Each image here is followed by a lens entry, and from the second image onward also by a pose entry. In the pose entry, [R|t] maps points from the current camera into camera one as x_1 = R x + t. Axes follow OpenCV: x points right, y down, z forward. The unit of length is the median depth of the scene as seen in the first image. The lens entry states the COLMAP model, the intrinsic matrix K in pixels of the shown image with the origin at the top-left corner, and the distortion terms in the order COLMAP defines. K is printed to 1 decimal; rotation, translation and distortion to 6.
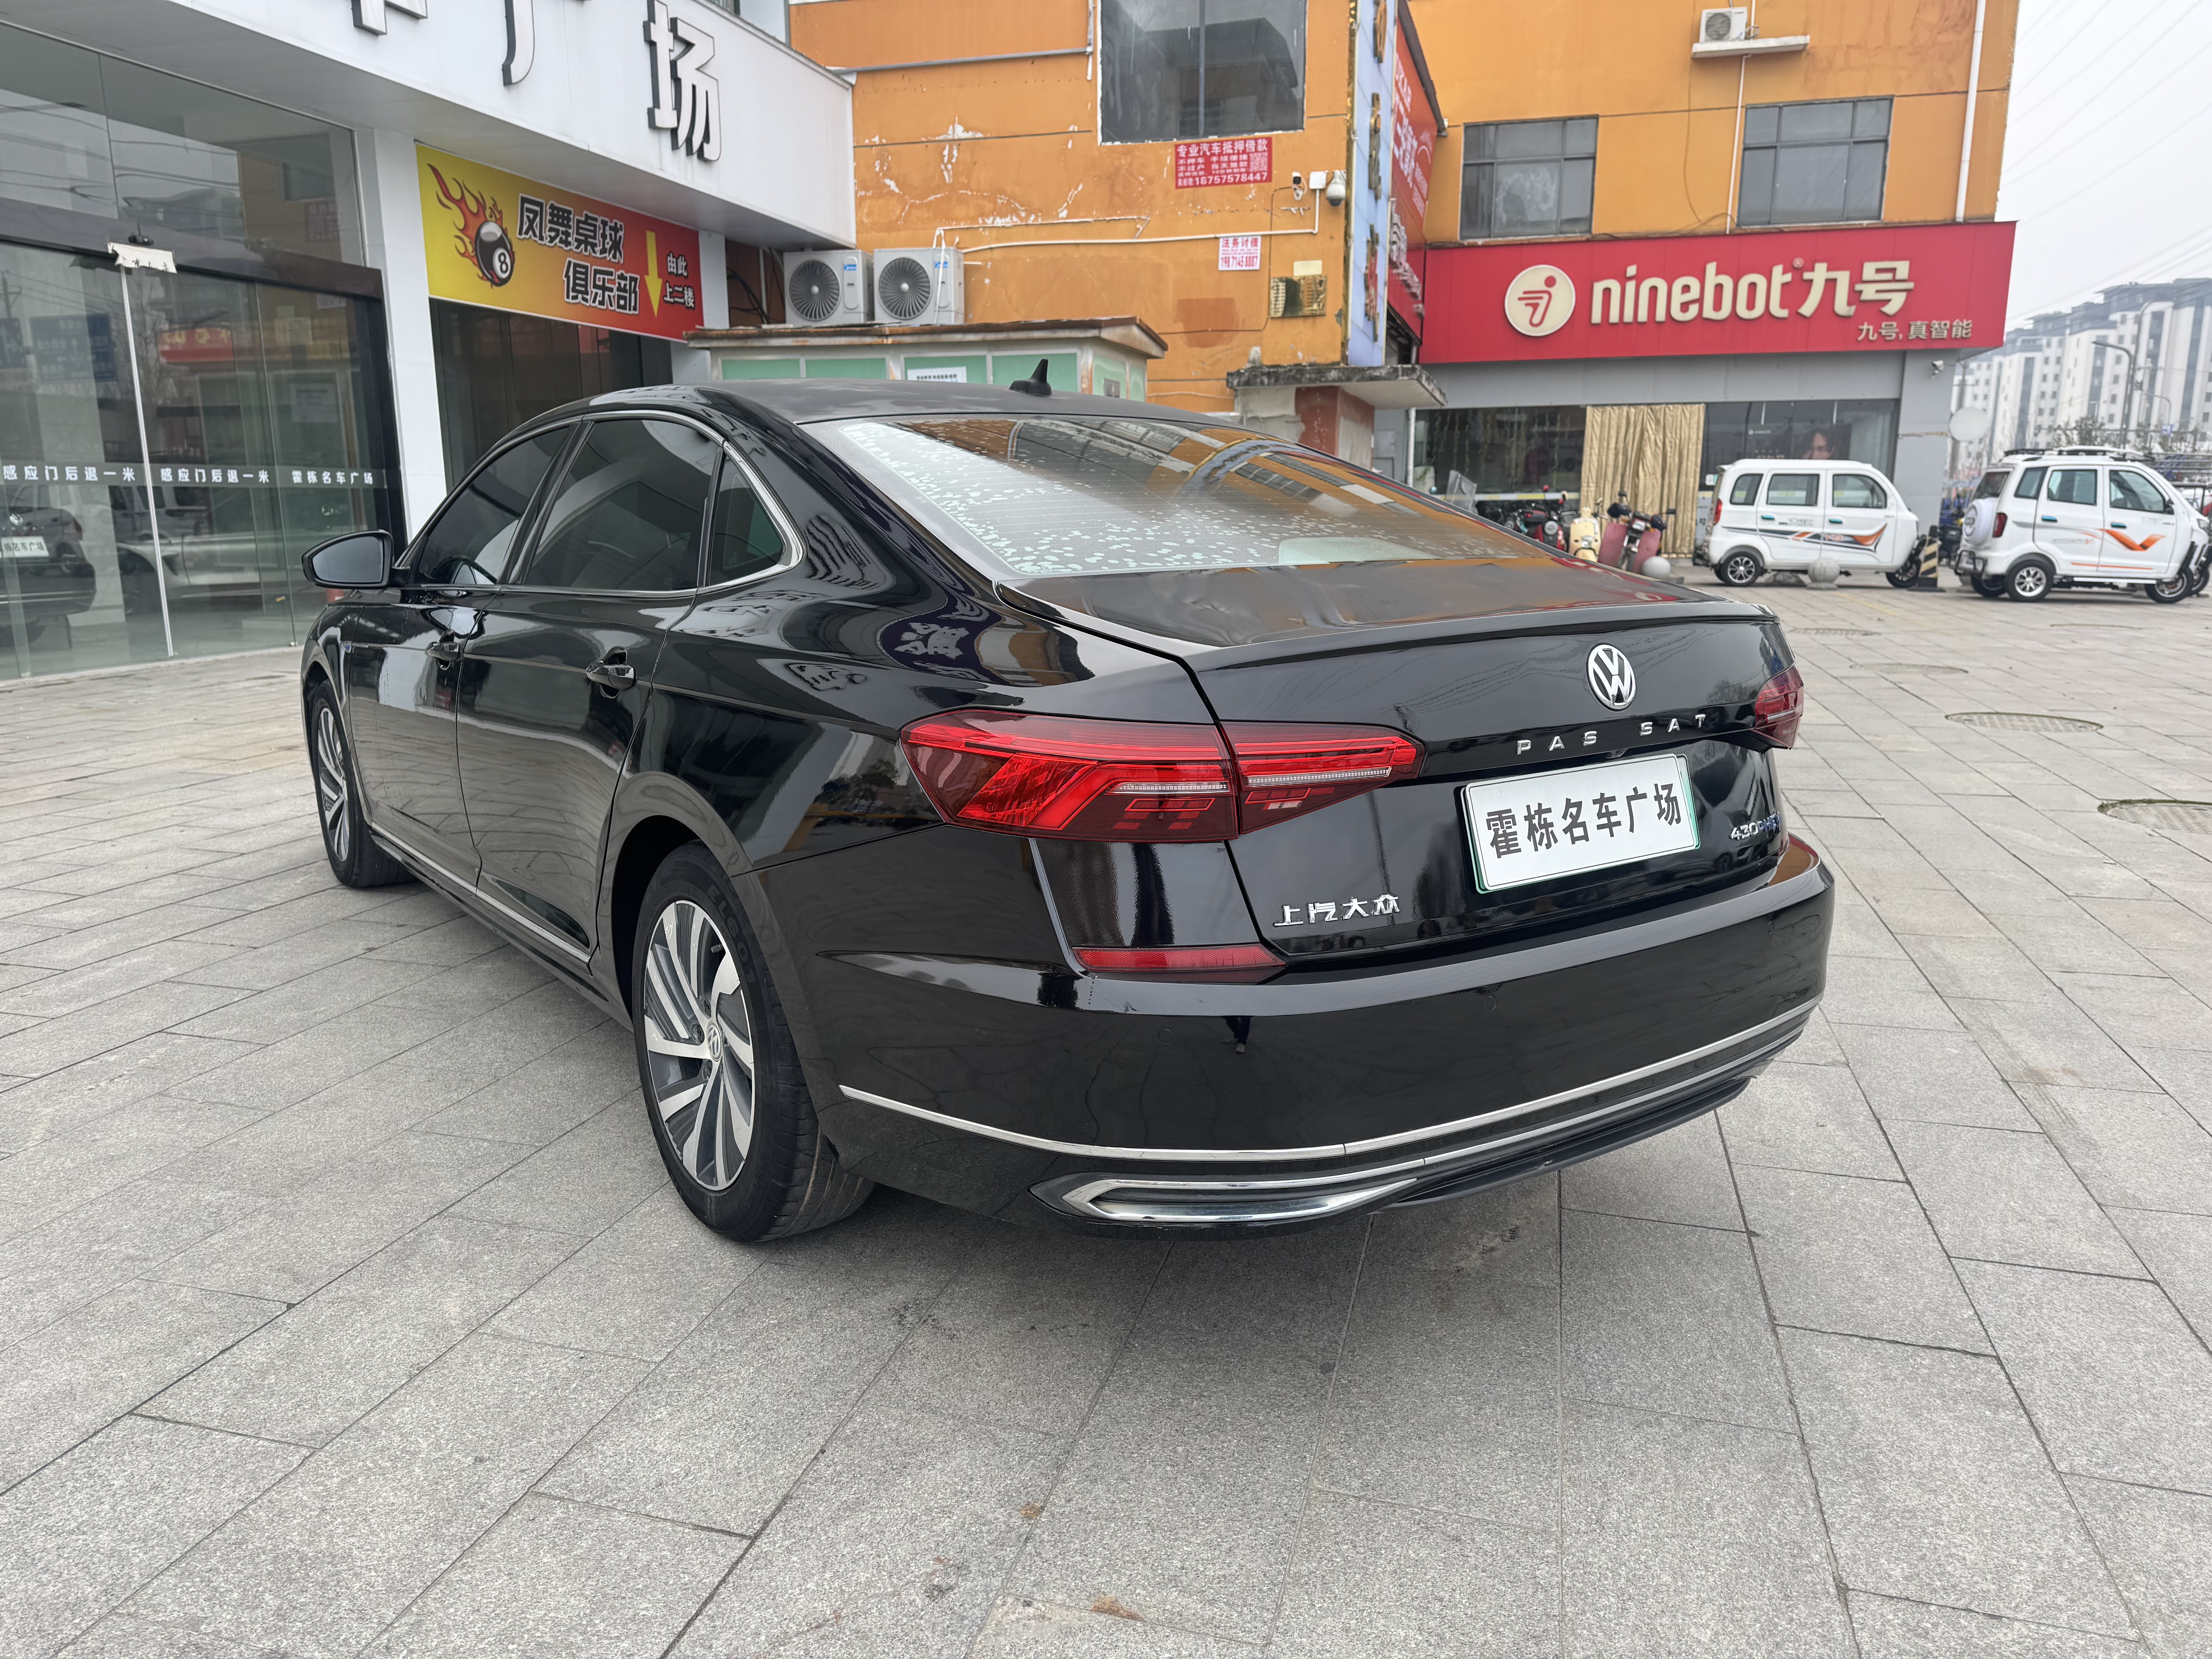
lens RADIAL K [[1551.3, 0, 1111.7], [0, 1551.3, 842.6], [0, 0, 1]] dist [0.020862, -0.028534]
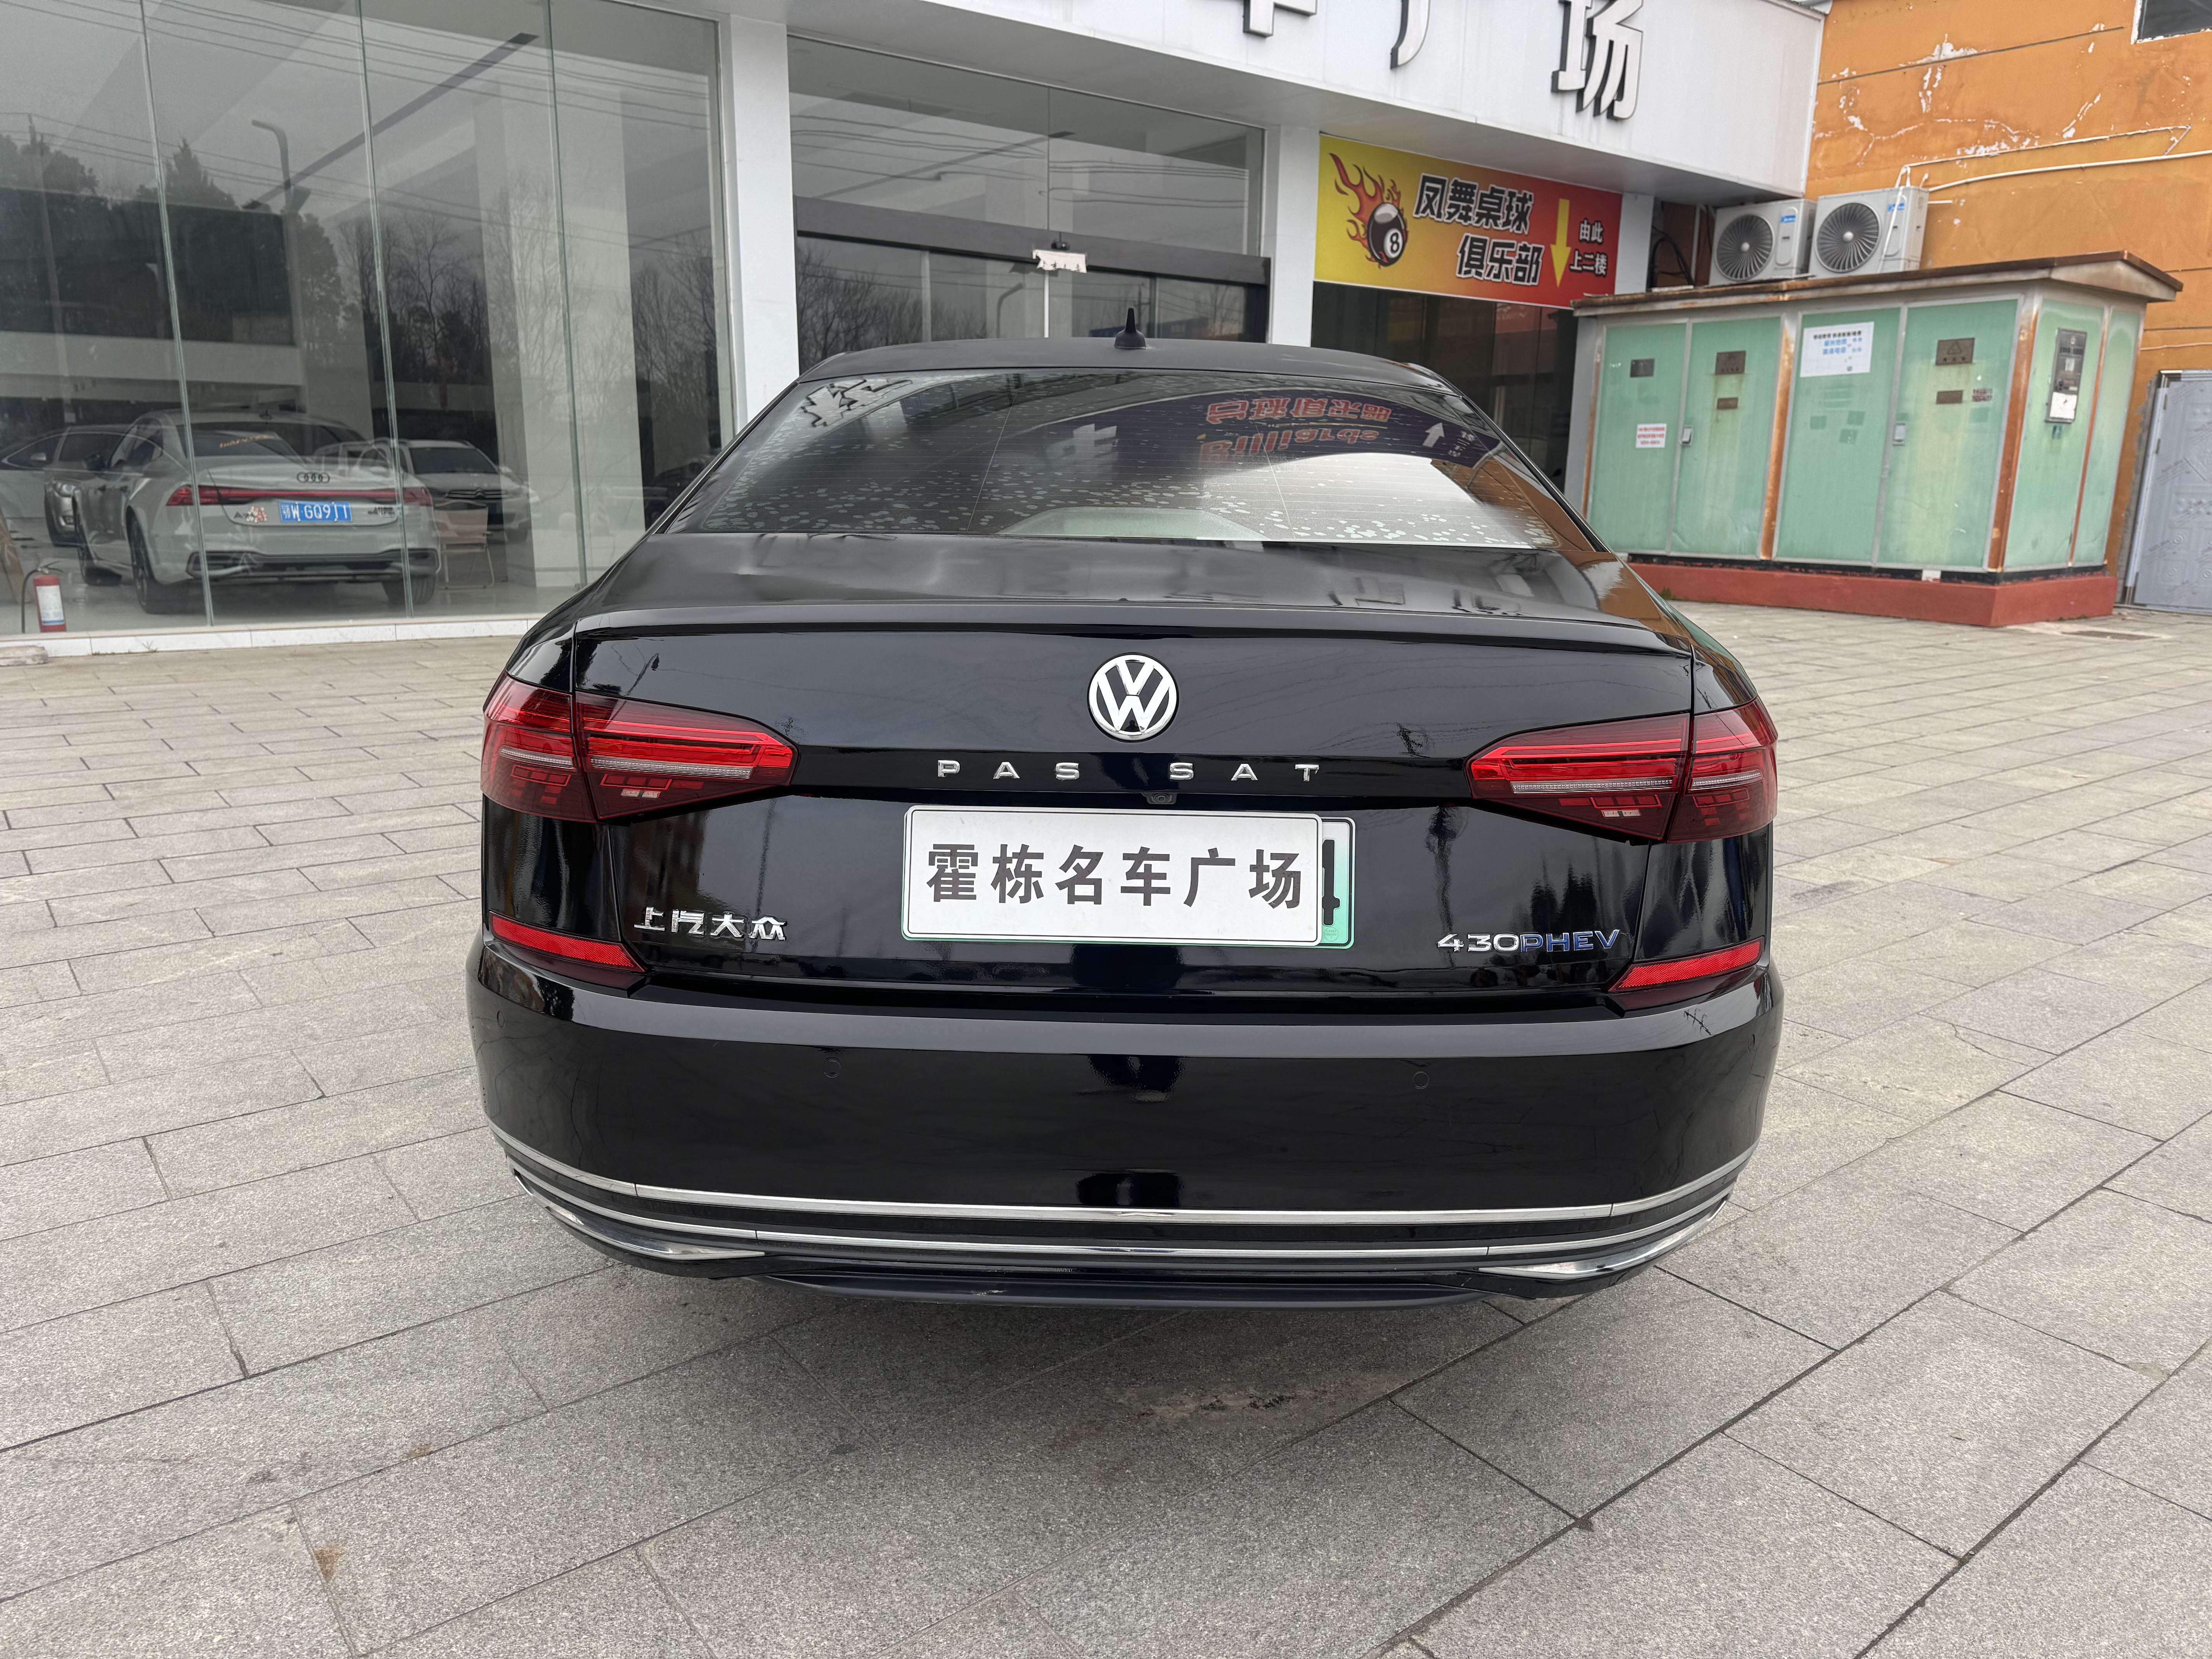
lens RADIAL K [[1551.3, 0, 1116.3], [0, 1551.3, 834.2], [0, 0, 1]] dist [0.020862, -0.028534]
pose [[0.803696, 0.147110, -0.576569, 0.135179], [-0.141284, 0.988426, 0.055256, -0.014254], [0.578024, 0.037051, 0.815178, 0.067639]]
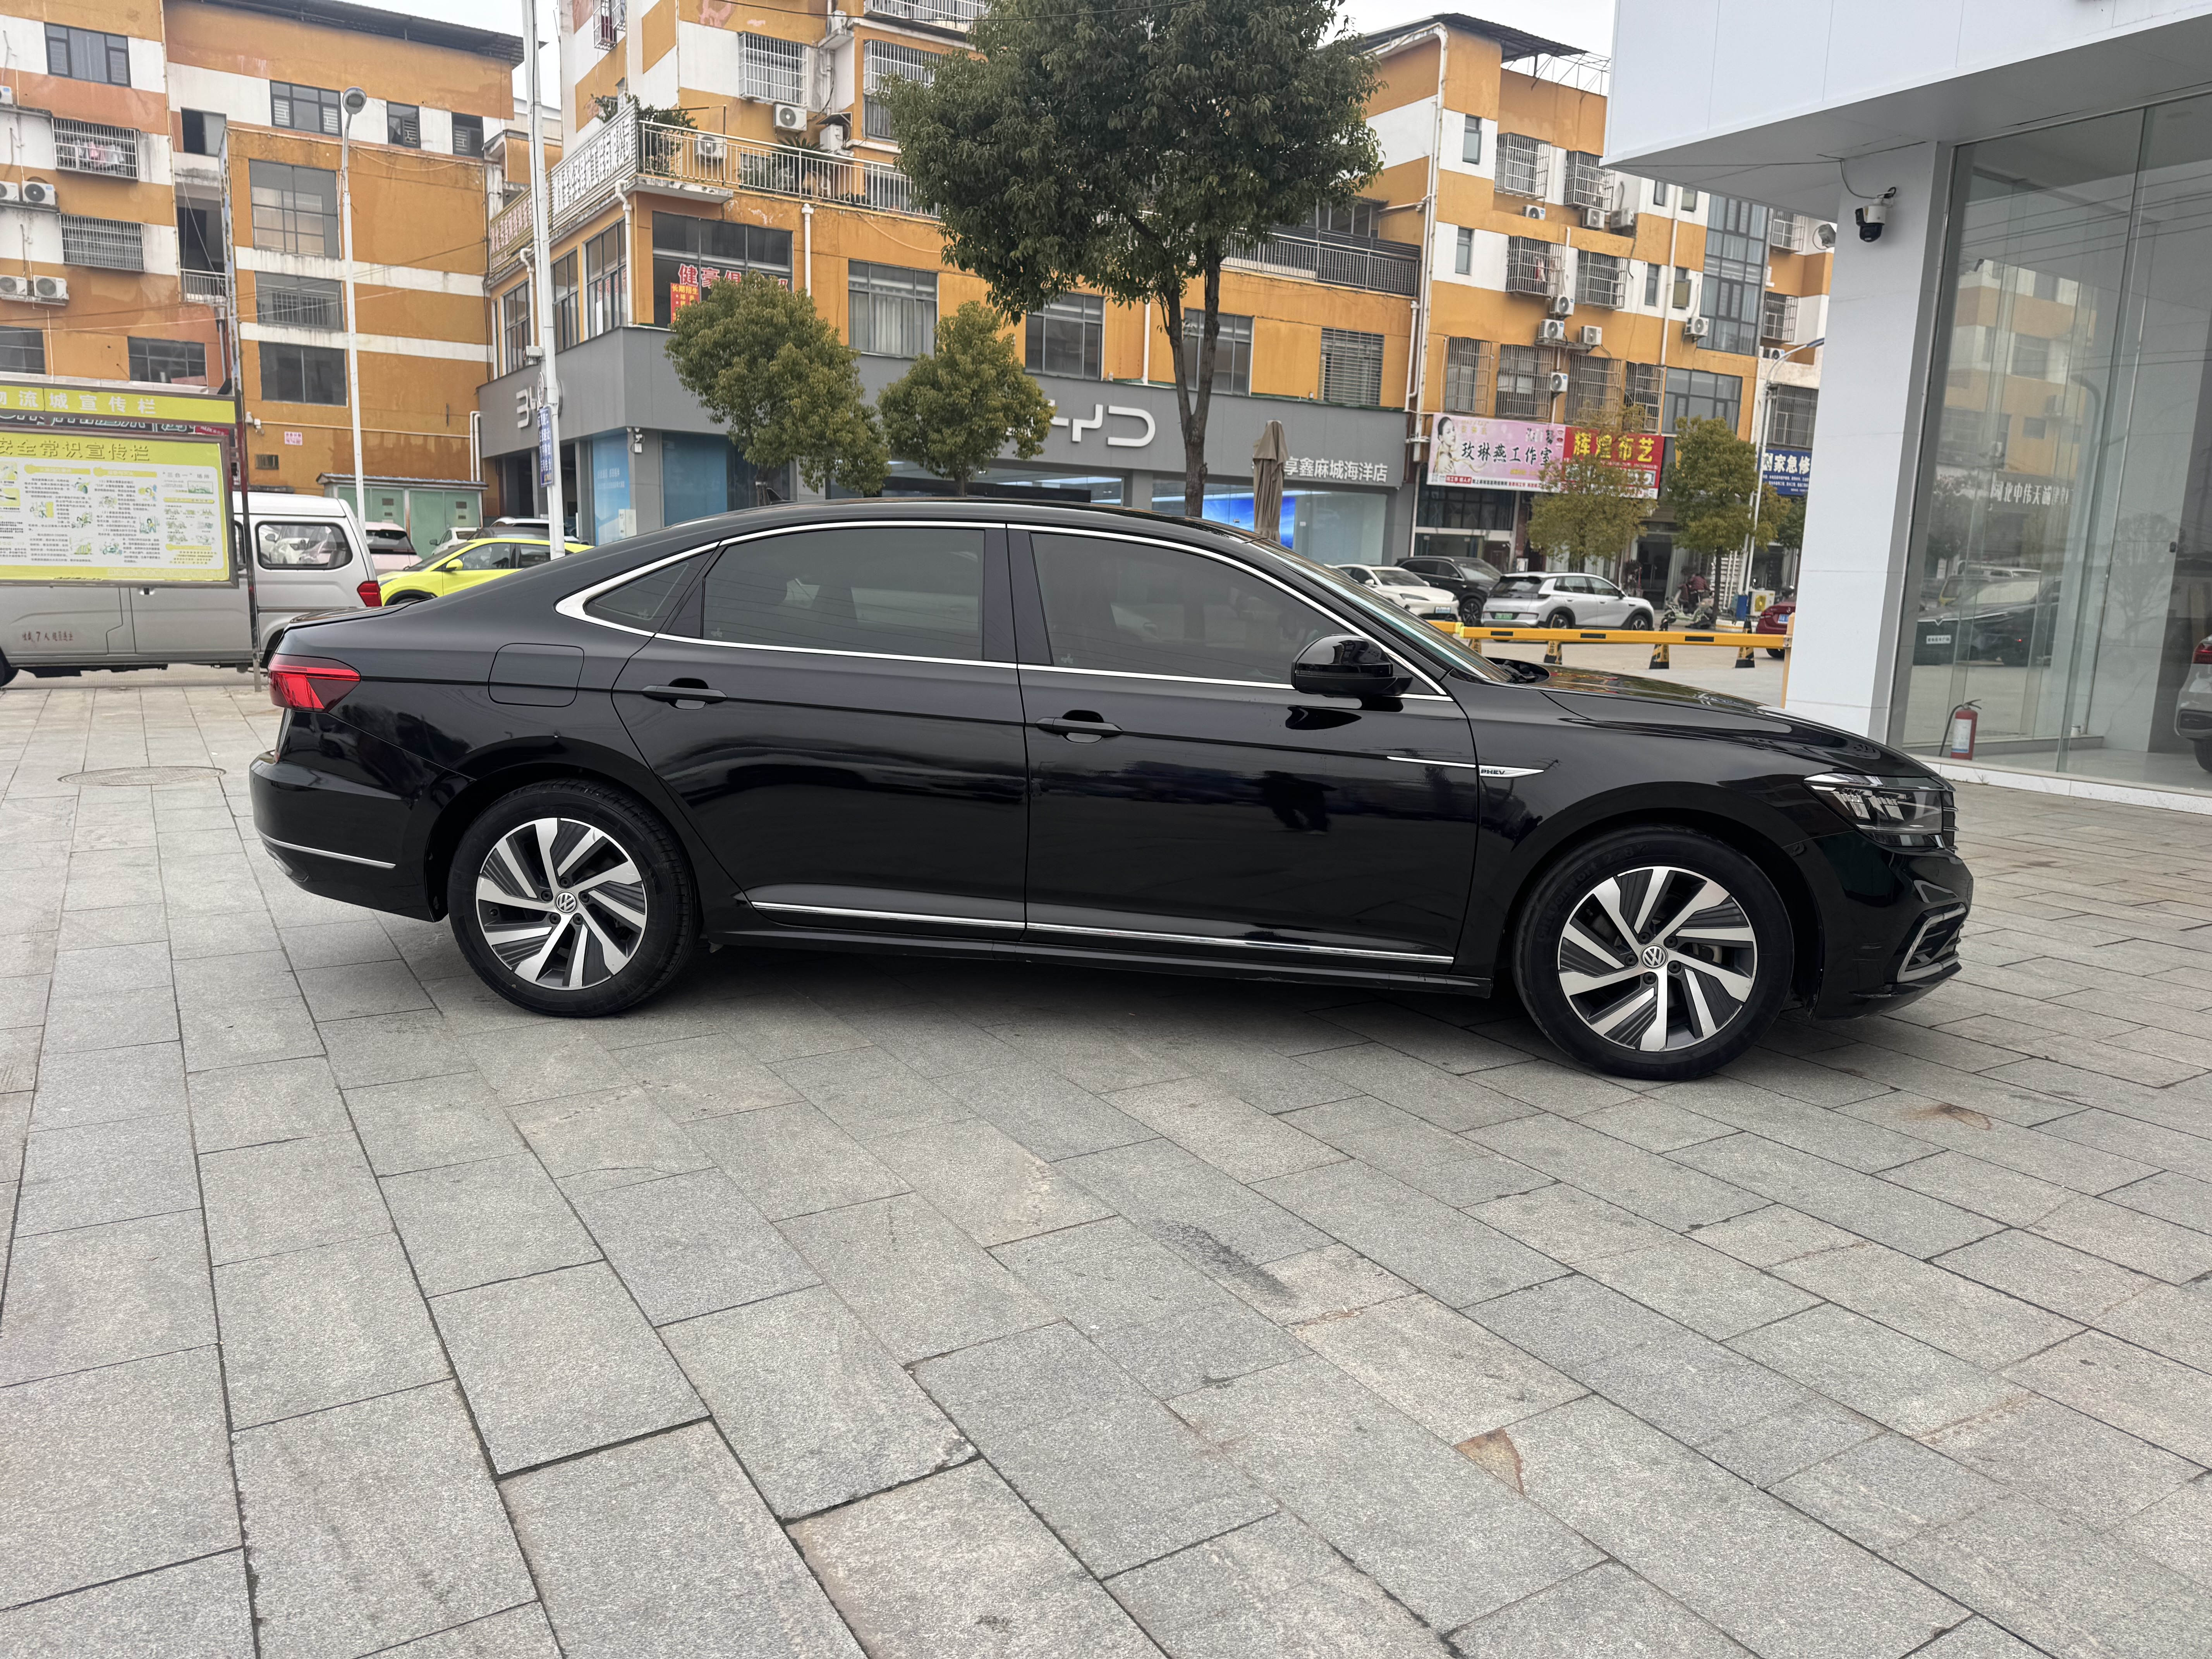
lens RADIAL K [[1551.3, 0, 1108.4], [0, 1551.3, 830.6], [0, 0, 1]] dist [0.020862, -0.028534]
pose [[-0.674436, 0.114105, -0.729462, 0.239443], [-0.179056, 0.933216, 0.311525, -0.140392], [0.716292, 0.340718, -0.608963, 0.609711]]
